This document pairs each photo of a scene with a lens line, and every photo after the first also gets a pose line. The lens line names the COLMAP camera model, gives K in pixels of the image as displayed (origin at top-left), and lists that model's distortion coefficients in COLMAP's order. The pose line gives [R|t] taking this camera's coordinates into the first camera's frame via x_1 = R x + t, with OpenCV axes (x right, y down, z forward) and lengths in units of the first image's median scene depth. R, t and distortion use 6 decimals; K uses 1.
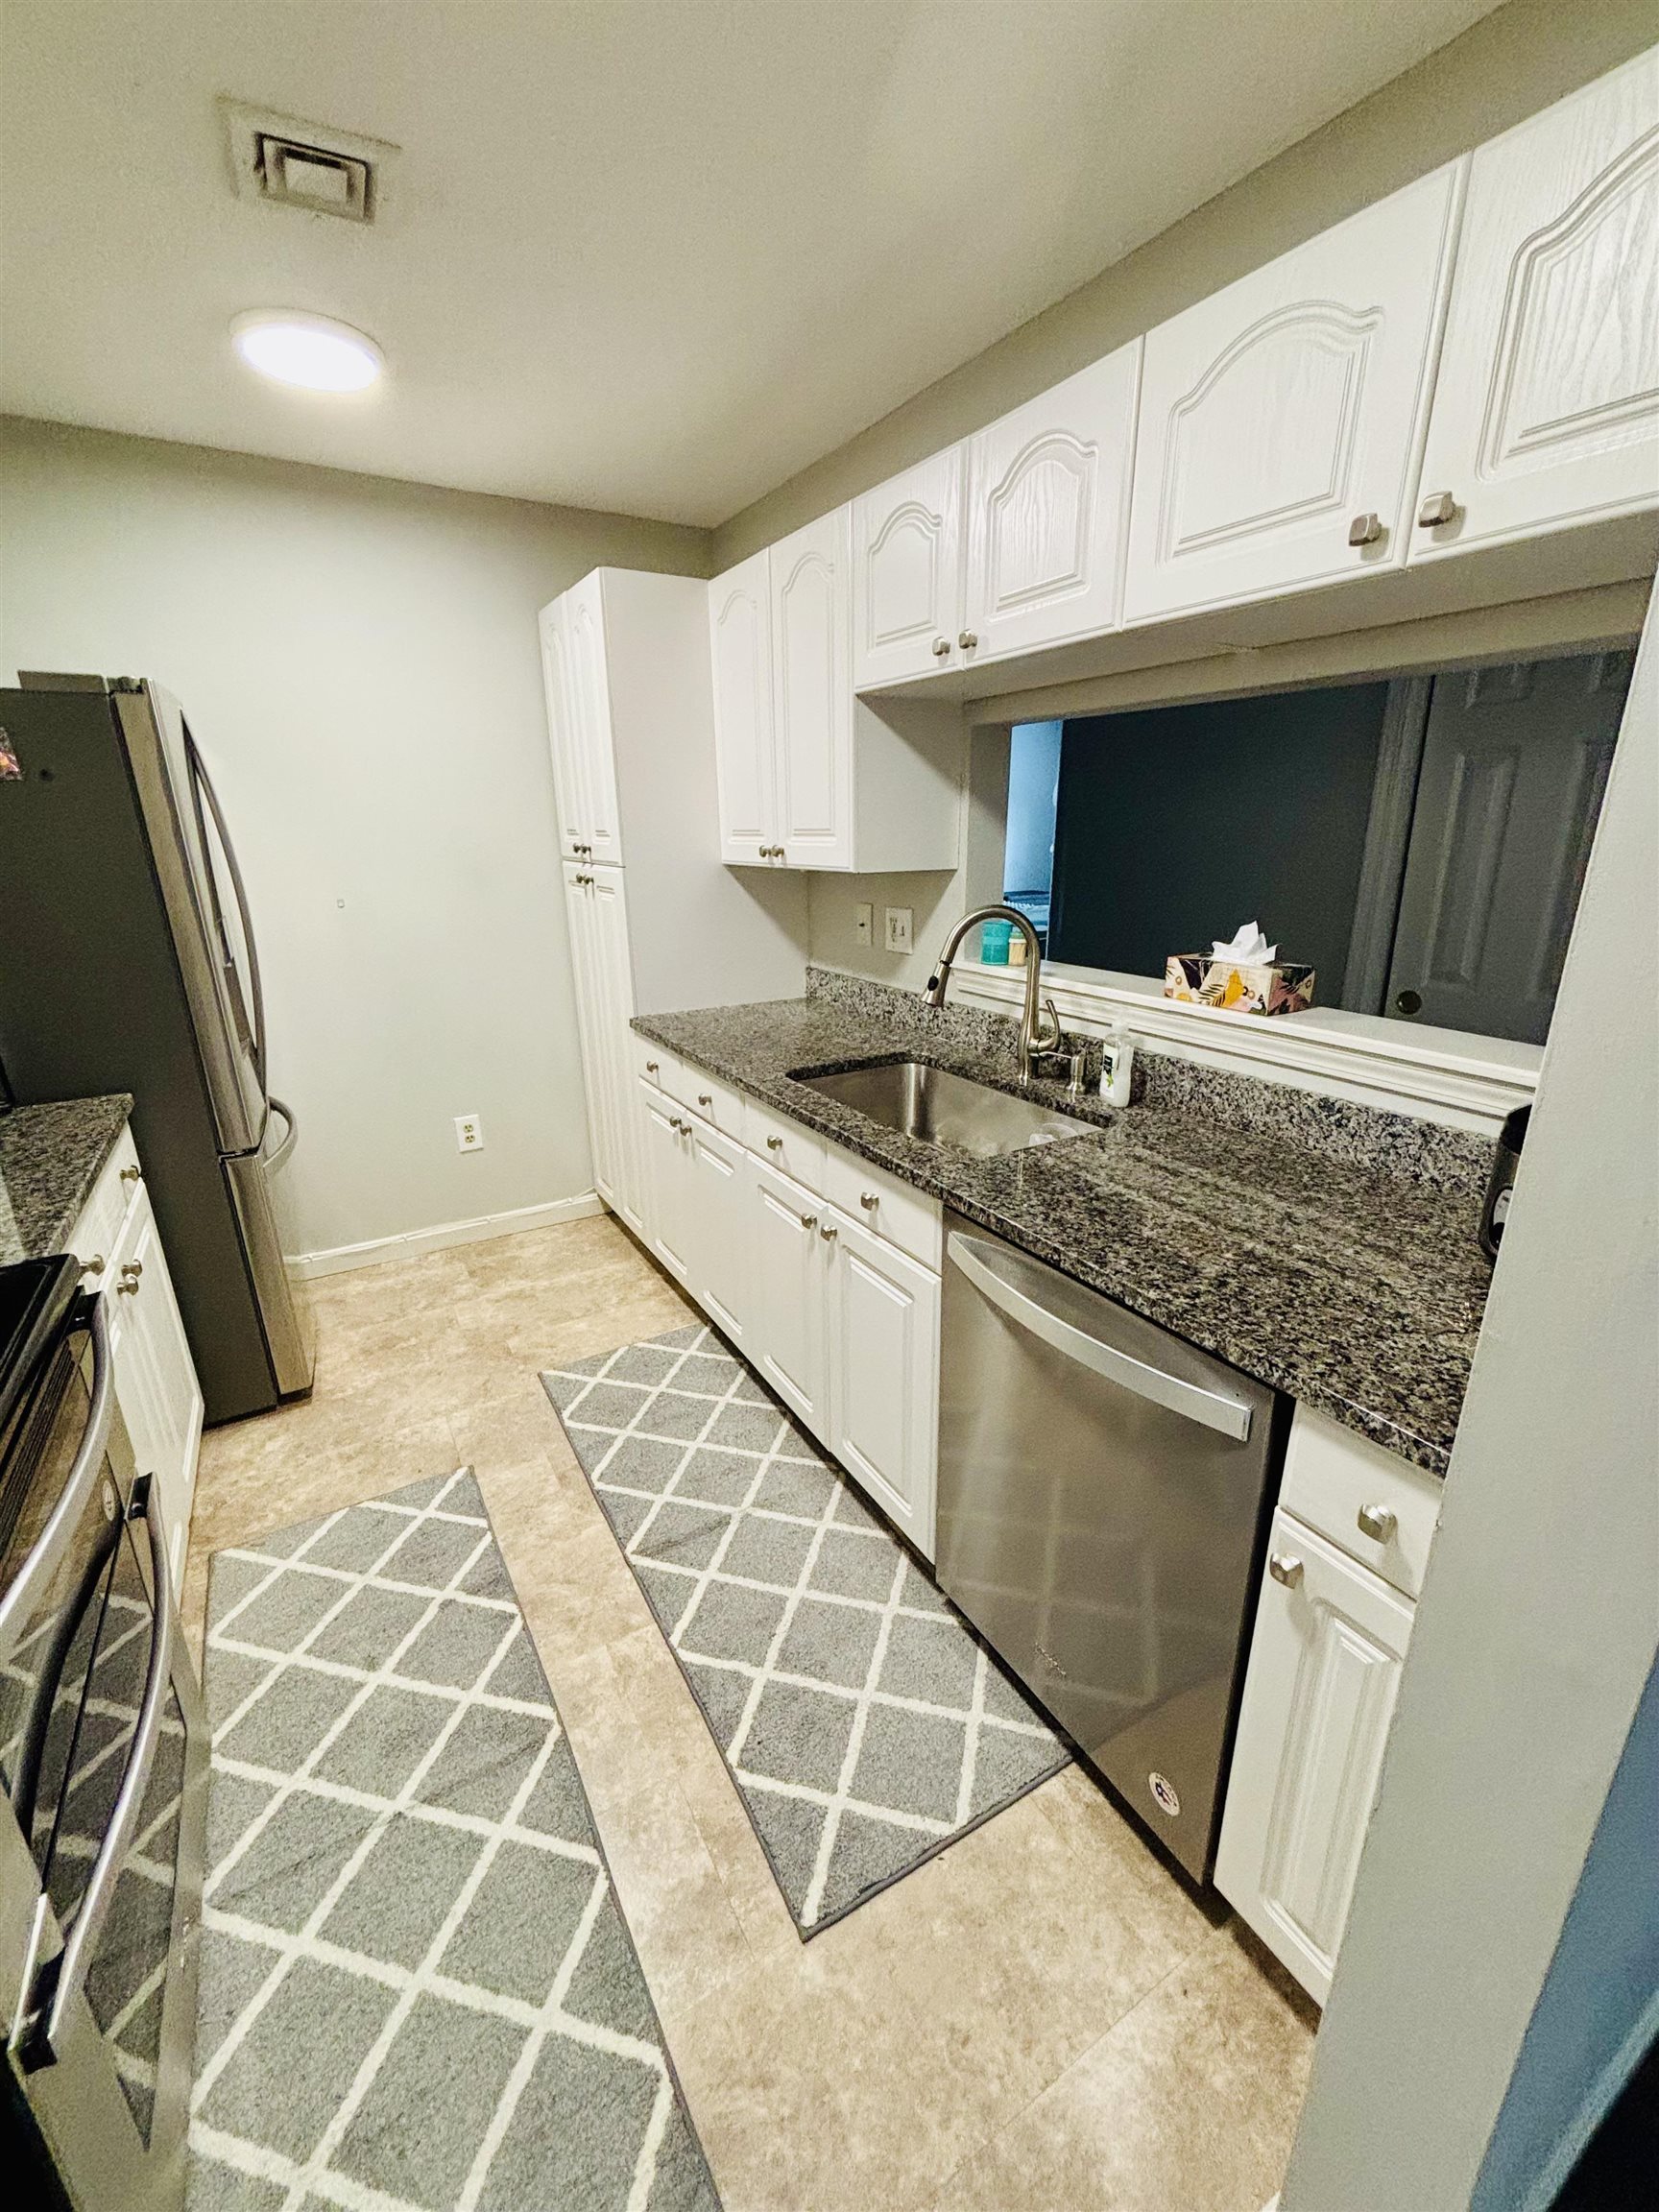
lens RADIAL K [[898.2, 0, 828.7], [0, 898.2, 1103.6], [0, 0, 1]] dist [0.002771, 0.002018]
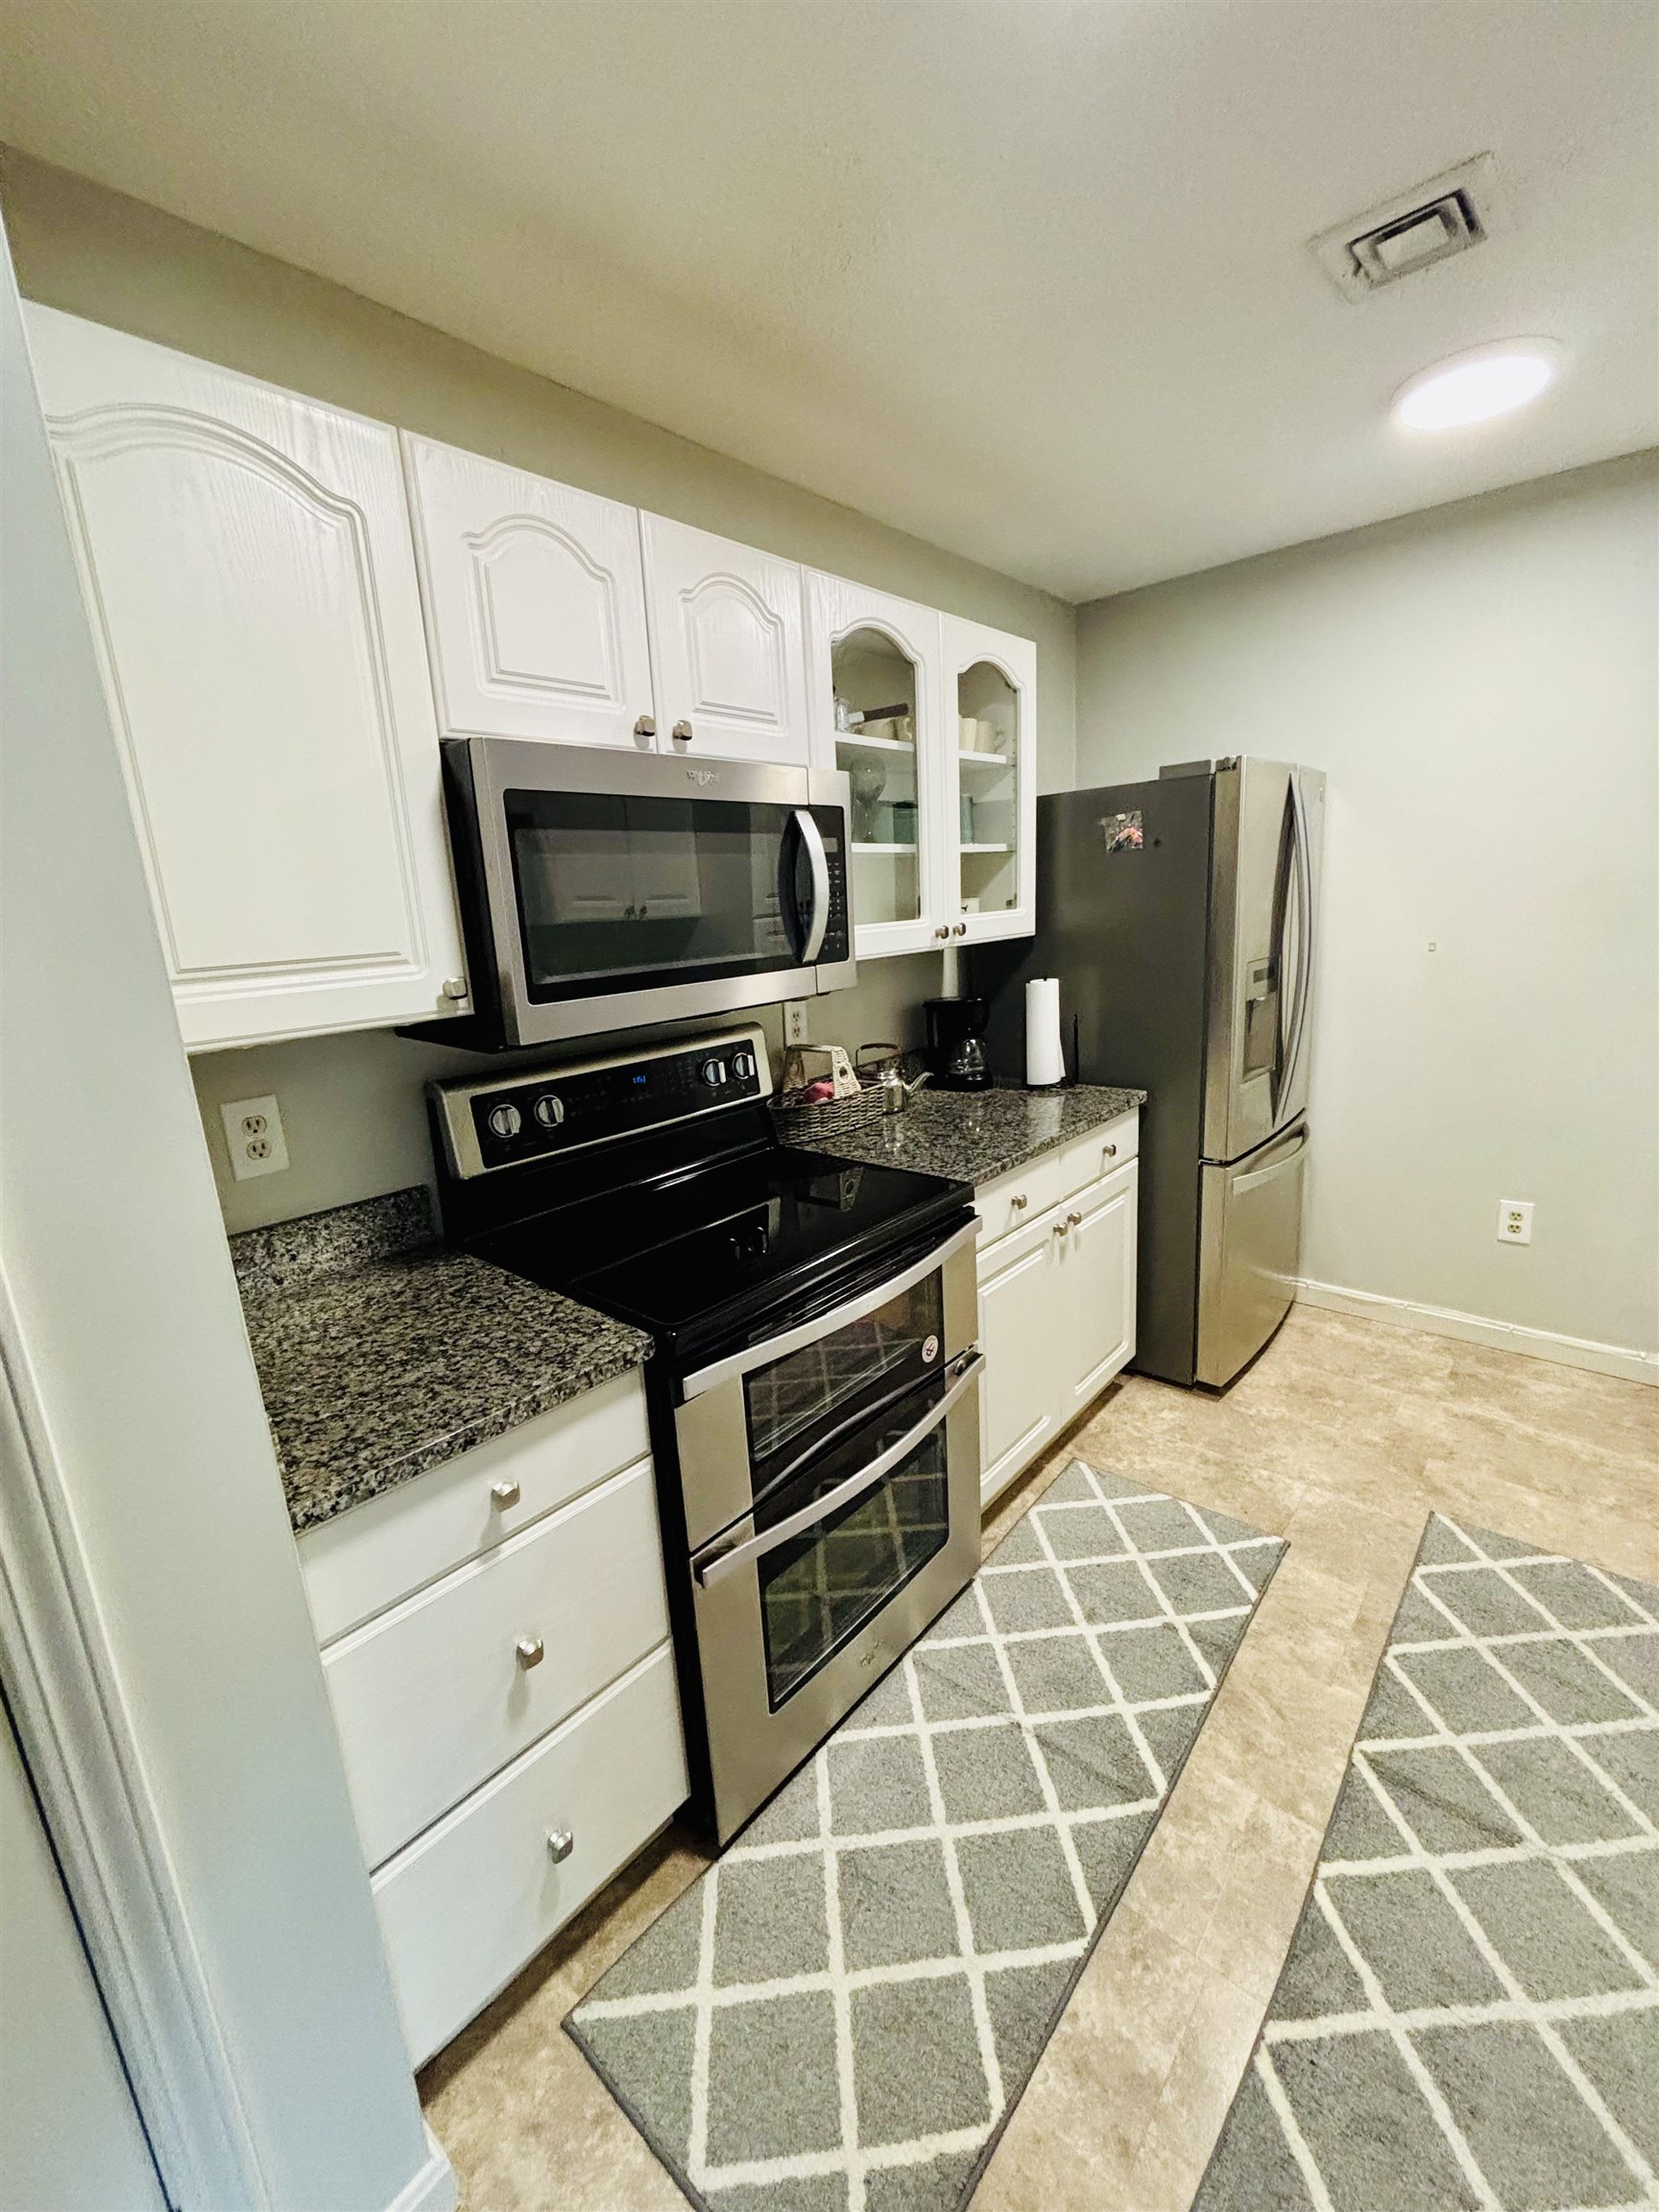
lens RADIAL K [[898.2, 0, 831.4], [0, 898.2, 1104.8], [0, 0, 1]] dist [0.002771, 0.002018]
pose [[0.320295, 0.211842, -0.923328, 0.260049], [-0.234713, 0.962032, 0.139302, -0.068777], [0.917781, 0.172099, 0.357856, 0.160550]]
